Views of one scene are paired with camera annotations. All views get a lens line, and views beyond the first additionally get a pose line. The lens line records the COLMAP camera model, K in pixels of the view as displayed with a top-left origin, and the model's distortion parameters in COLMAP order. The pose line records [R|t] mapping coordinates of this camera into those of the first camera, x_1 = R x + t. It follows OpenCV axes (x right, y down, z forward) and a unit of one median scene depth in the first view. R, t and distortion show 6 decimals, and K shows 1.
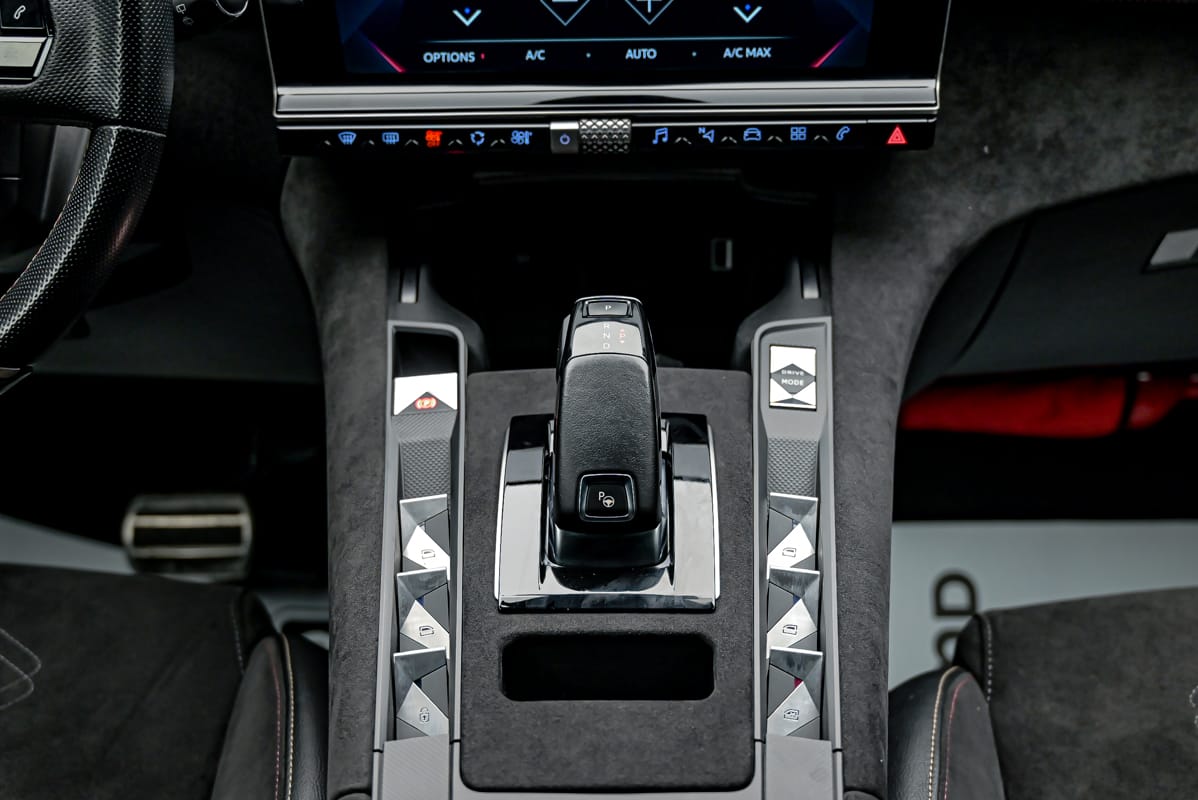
lens RADIAL K [[1655.8, 0, 585.1], [0, 1655.8, 399.7], [0, 0, 1]] dist [-0.001907, 0.007500]
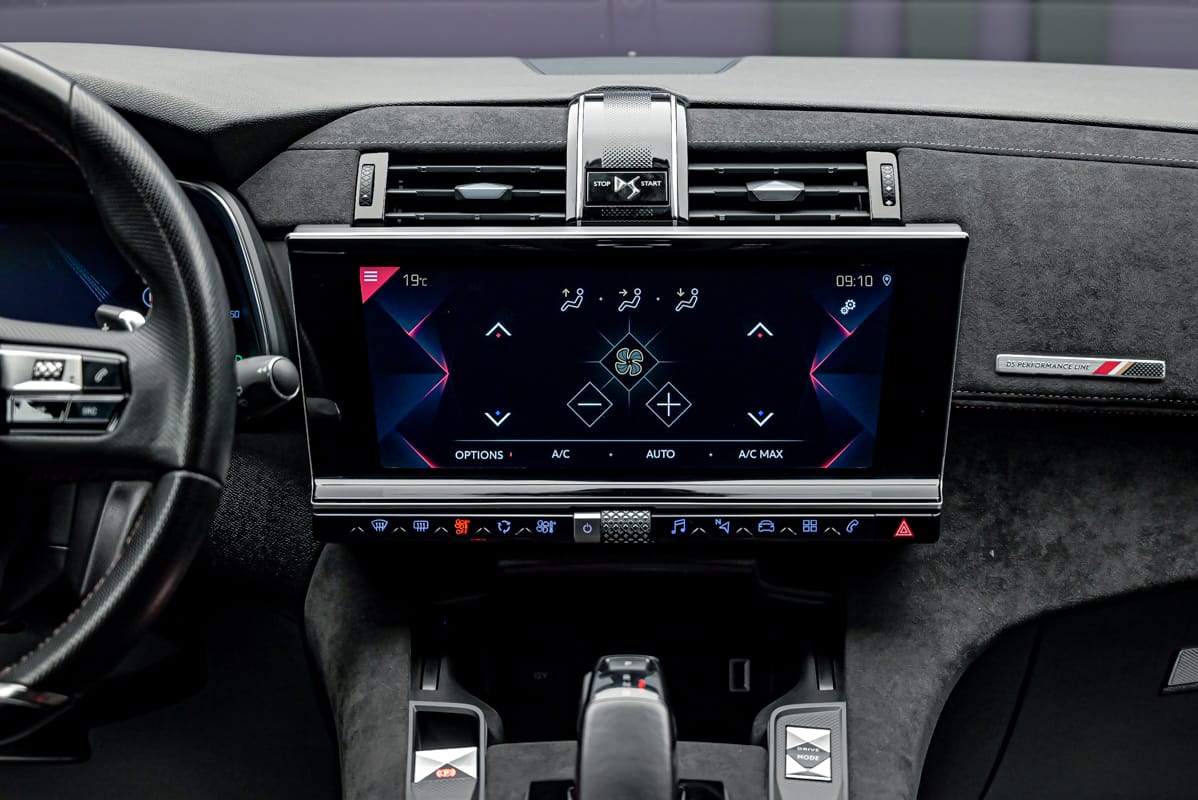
lens RADIAL K [[1890.8, 0, 599.0], [0, 1890.8, 400.0], [0, 0, 1]] dist [-0.008508, 0.107828]
pose [[0.999844, 0.017621, 0.000720, -0.007171], [-0.016494, 0.948803, -0.315436, 0.142240], [-0.006241, 0.315375, 0.948946, -0.160395]]
